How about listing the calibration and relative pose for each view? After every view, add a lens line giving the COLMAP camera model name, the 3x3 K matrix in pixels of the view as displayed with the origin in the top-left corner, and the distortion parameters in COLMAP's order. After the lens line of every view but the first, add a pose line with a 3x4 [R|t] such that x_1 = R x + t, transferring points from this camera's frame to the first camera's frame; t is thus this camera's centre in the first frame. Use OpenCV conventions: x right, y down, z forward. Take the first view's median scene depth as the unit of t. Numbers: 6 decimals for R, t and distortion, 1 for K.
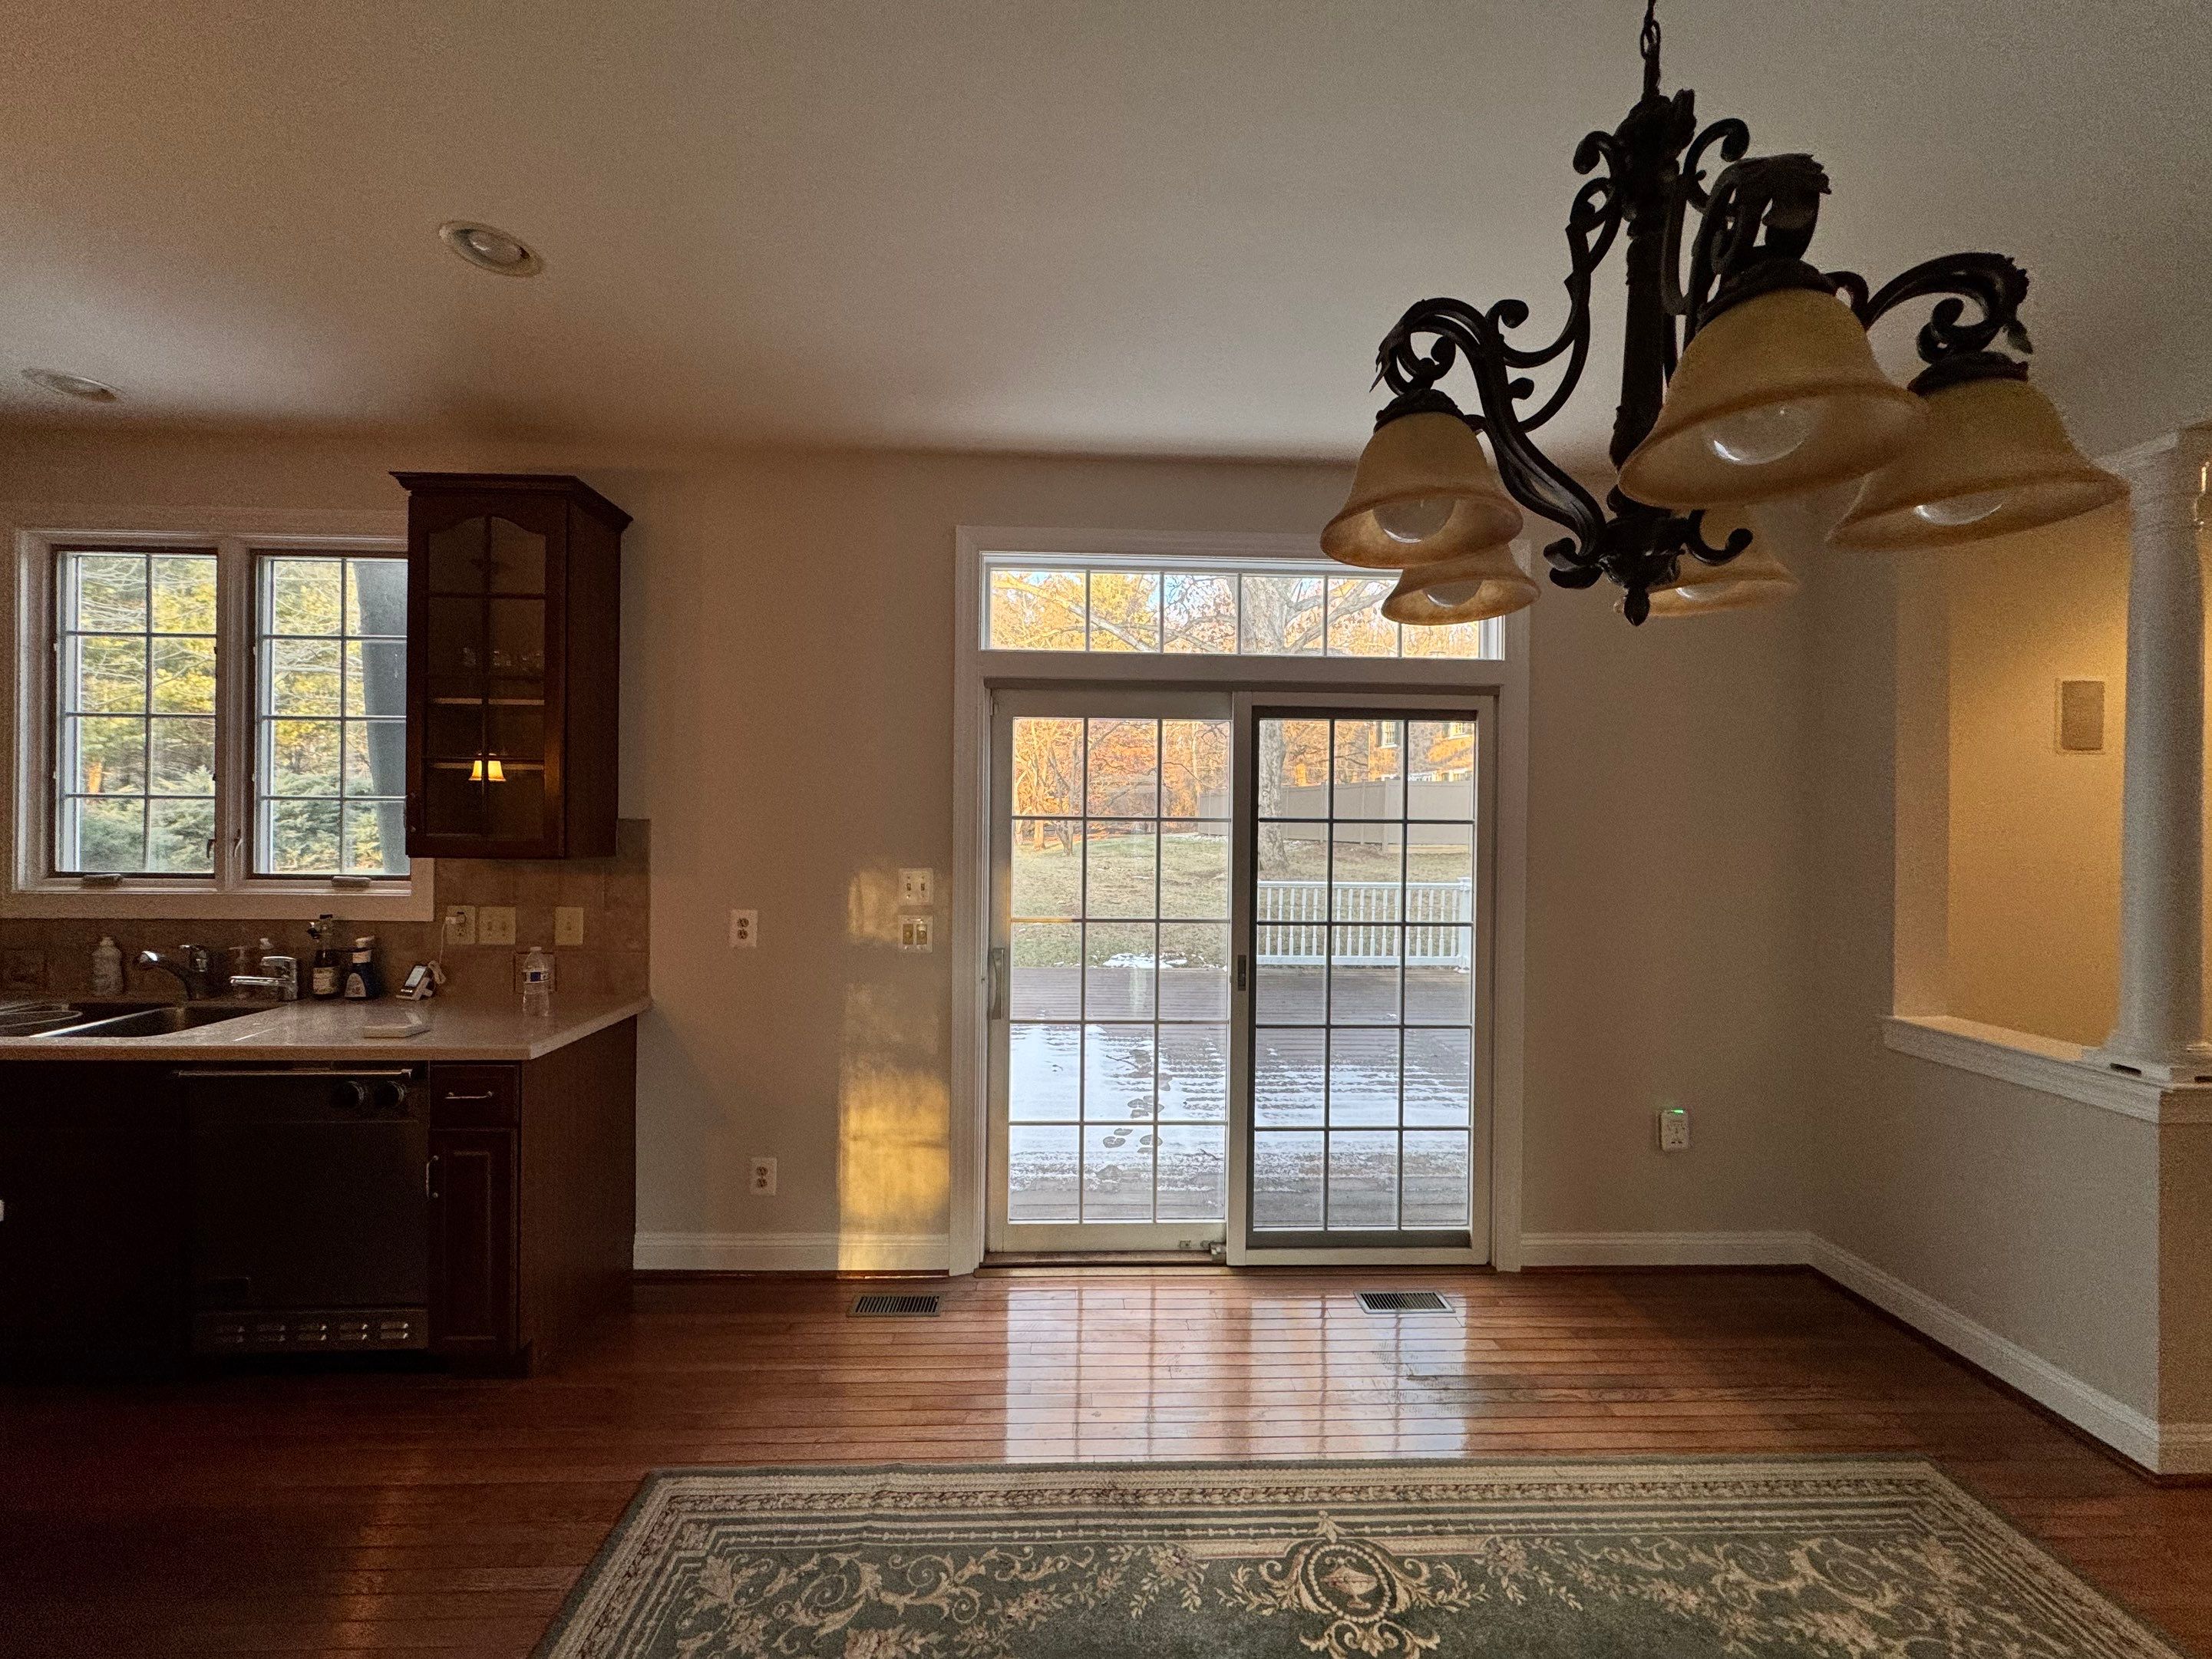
lens RADIAL K [[875.6, 0, 1104.5], [0, 875.6, 827.5], [0, 0, 1]] dist [-0.002444, 0.000382]
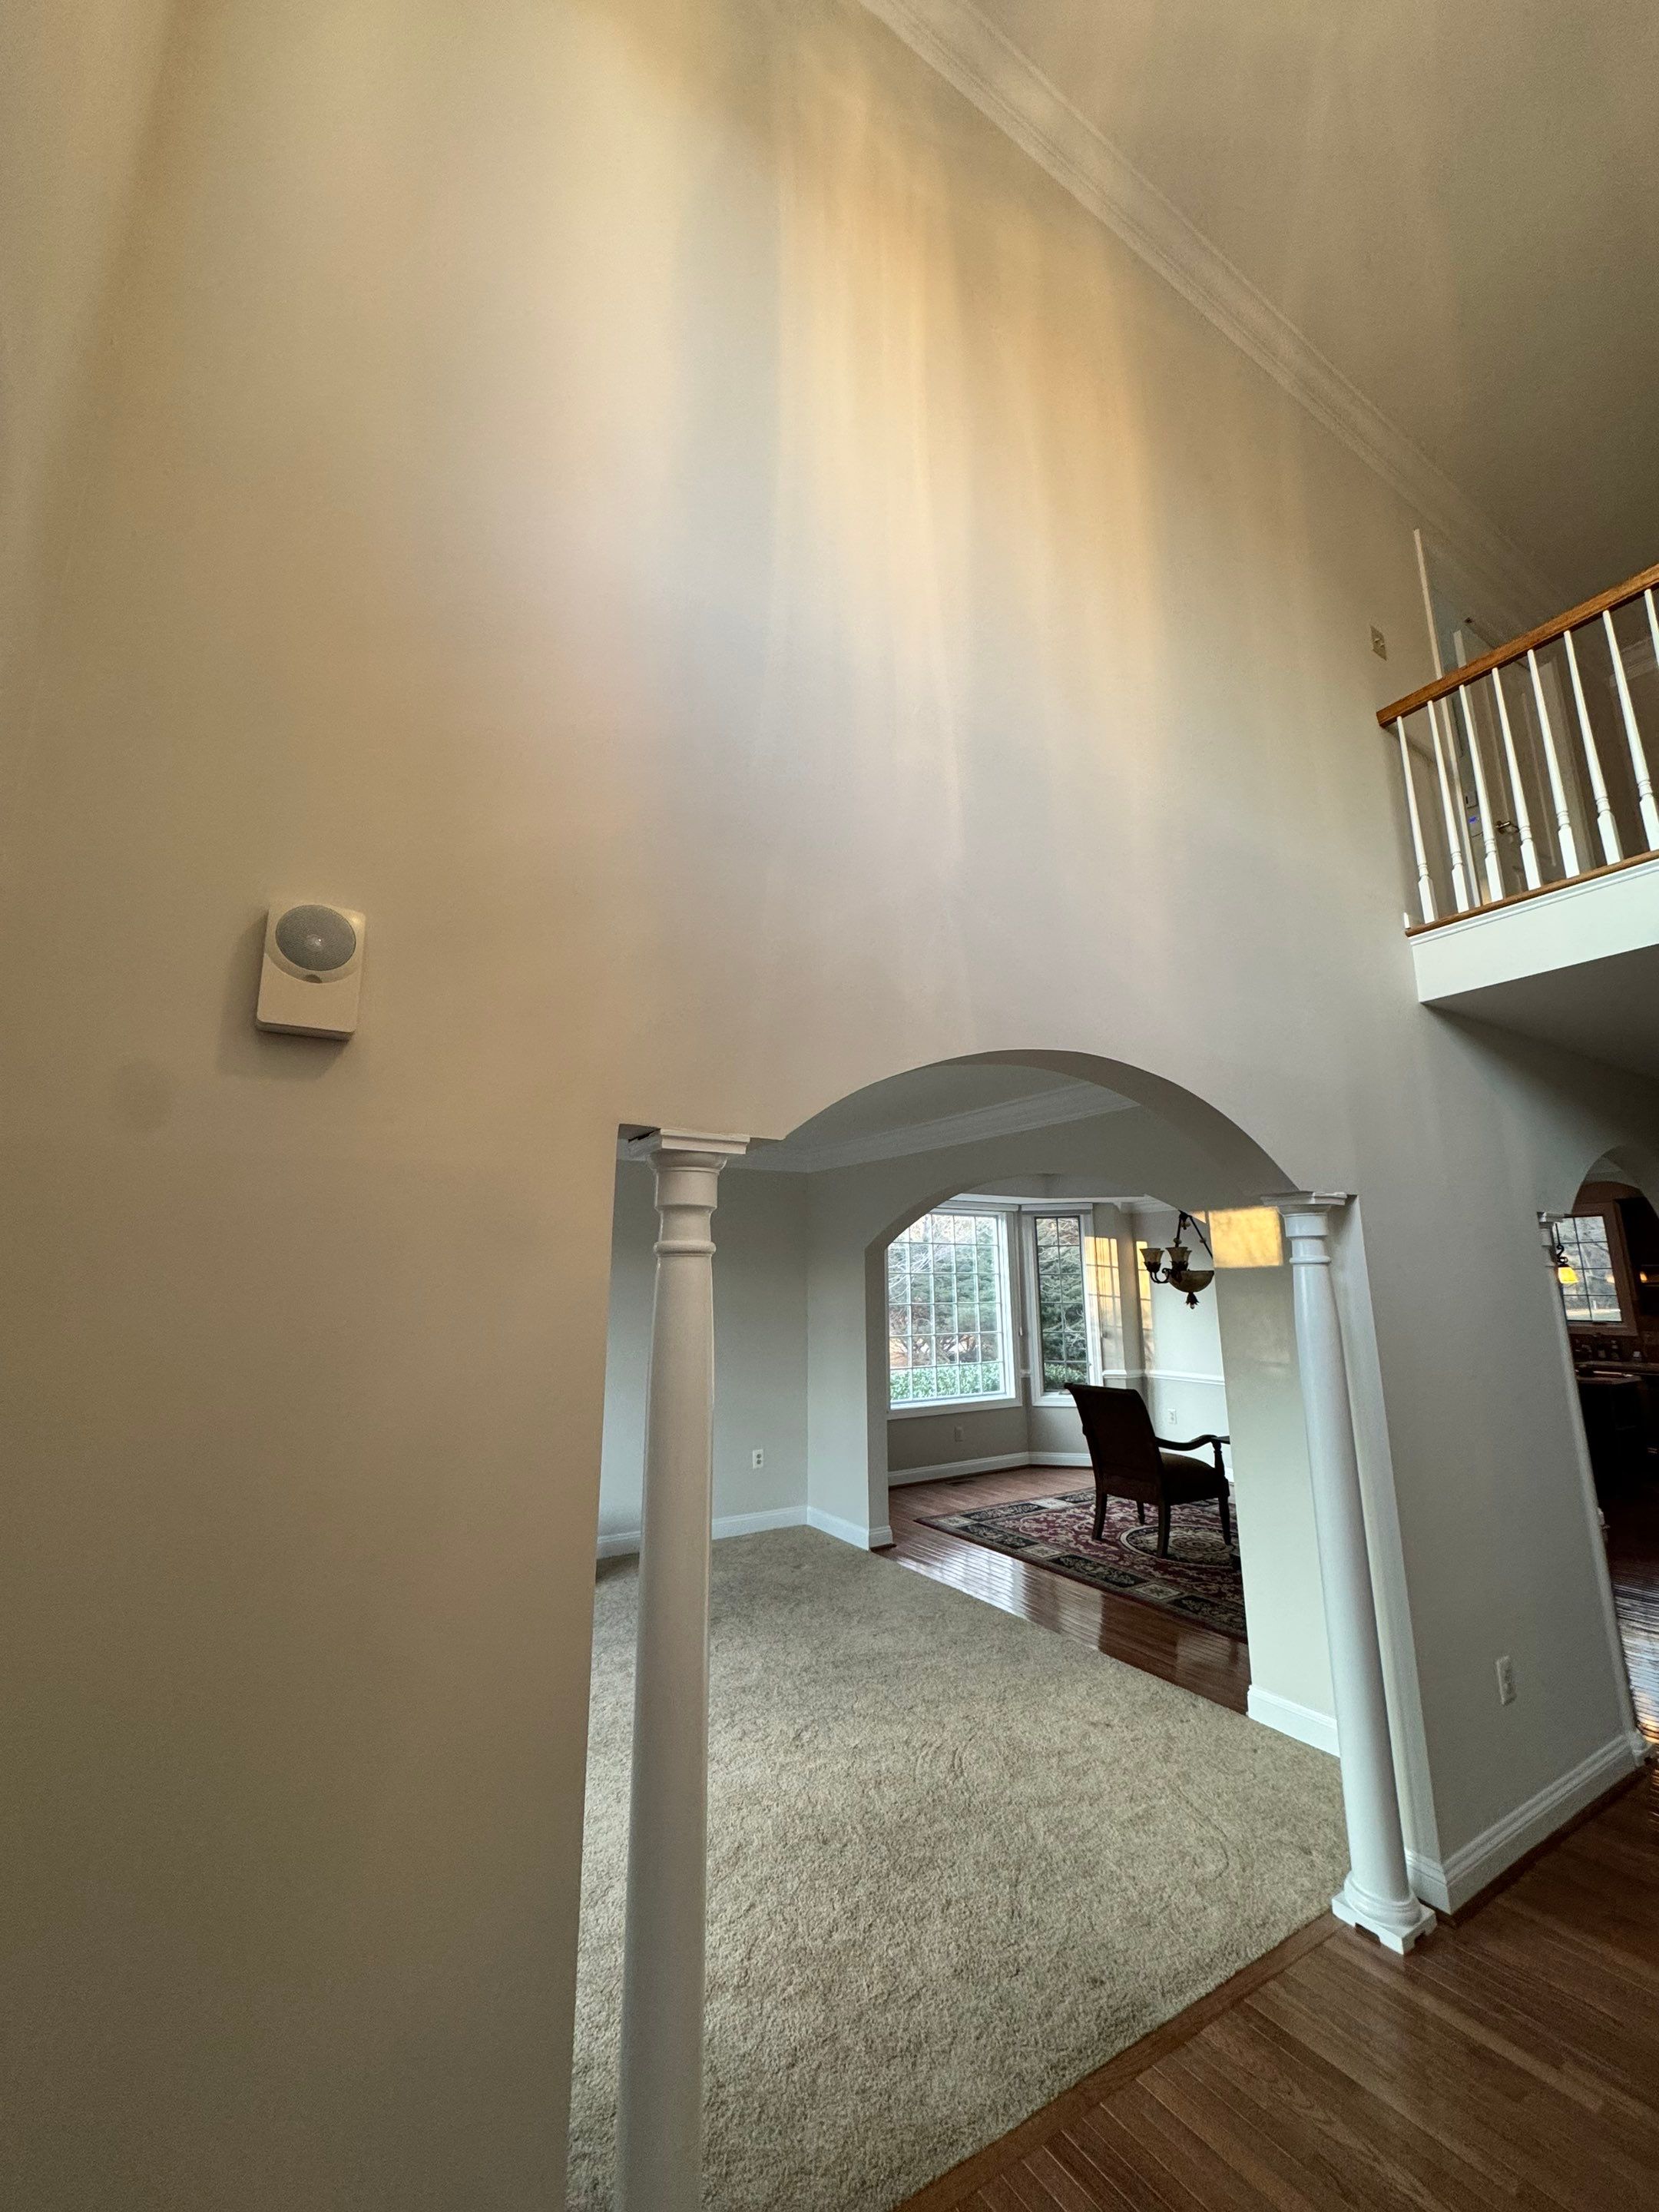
lens RADIAL K [[875.7, 0, 834.7], [0, 875.7, 1106.5], [0, 0, 1]] dist [-0.002444, 0.000382]
pose [[0.502564, -0.187919, -0.843869, 0.545001], [0.005173, 0.976727, -0.214425, -0.036397], [0.864524, 0.103397, 0.491840, -2.974148]]
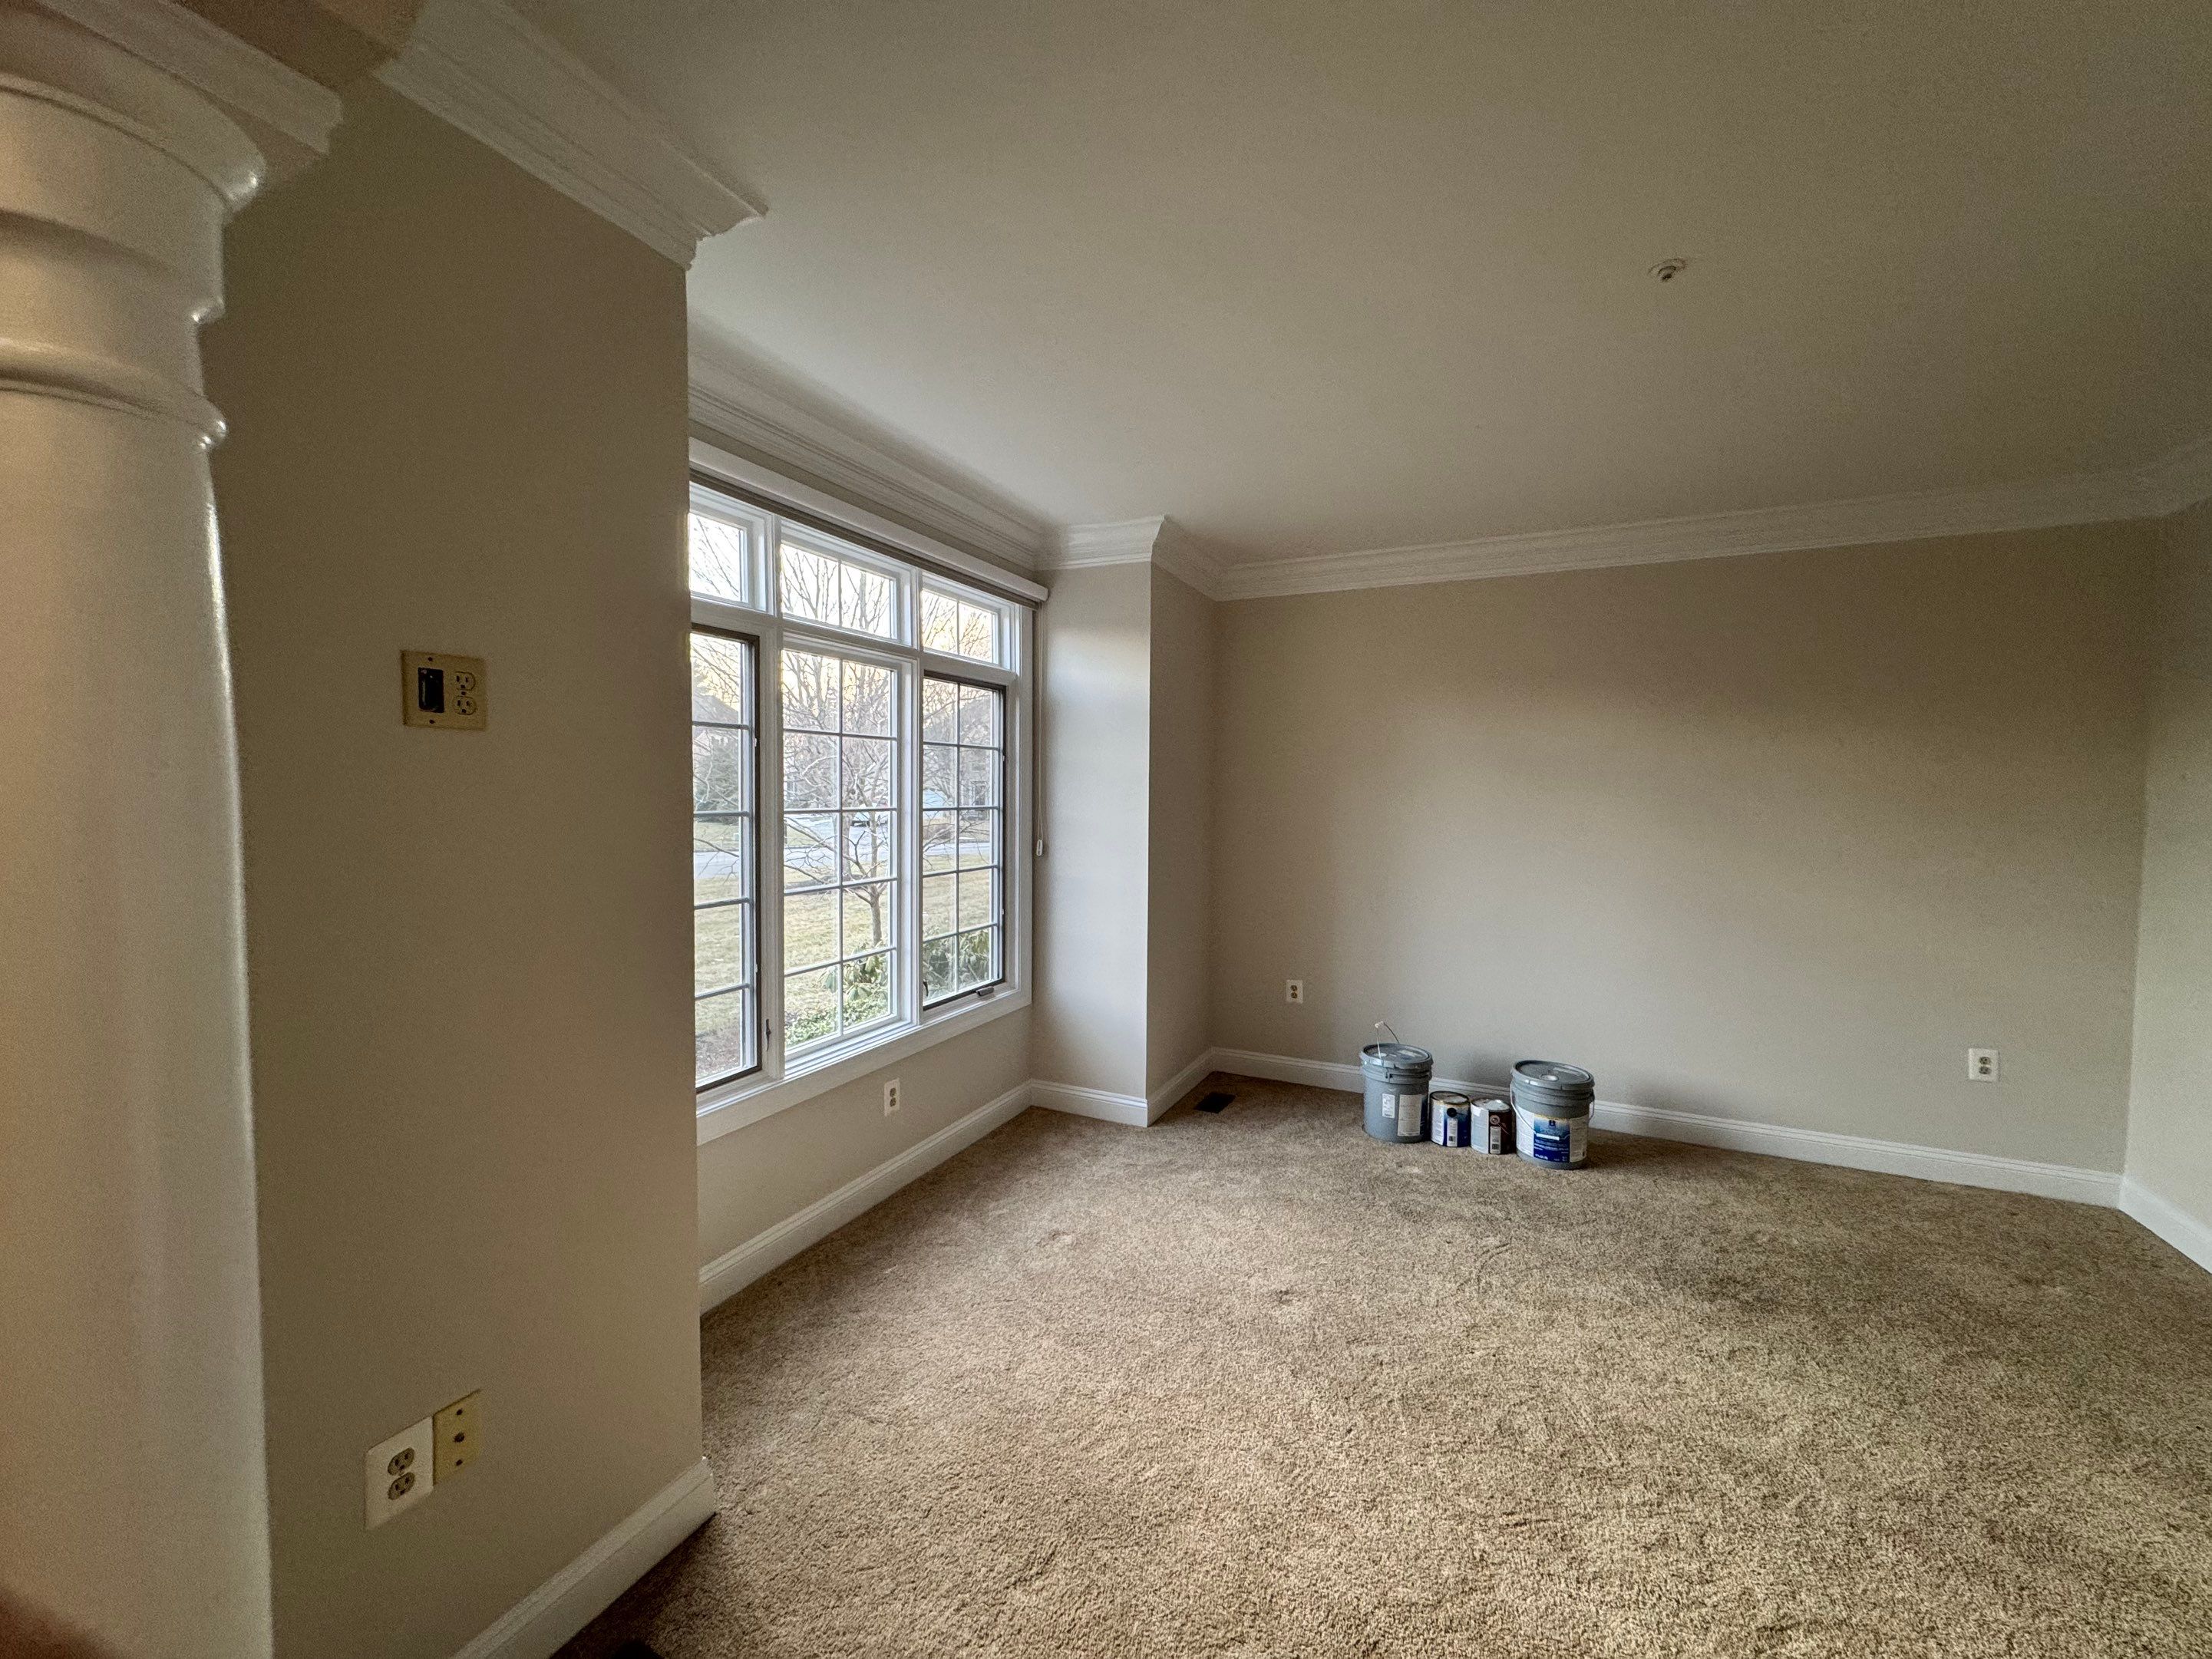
lens RADIAL K [[875.6, 0, 1104.5], [0, 875.6, 827.5], [0, 0, 1]] dist [-0.002444, 0.000382]
pose [[-0.467653, 0.021142, -0.883659, 0.062038], [-0.019017, 0.999242, 0.033971, 0.008309], [0.883708, 0.032692, -0.466896, -2.491496]]
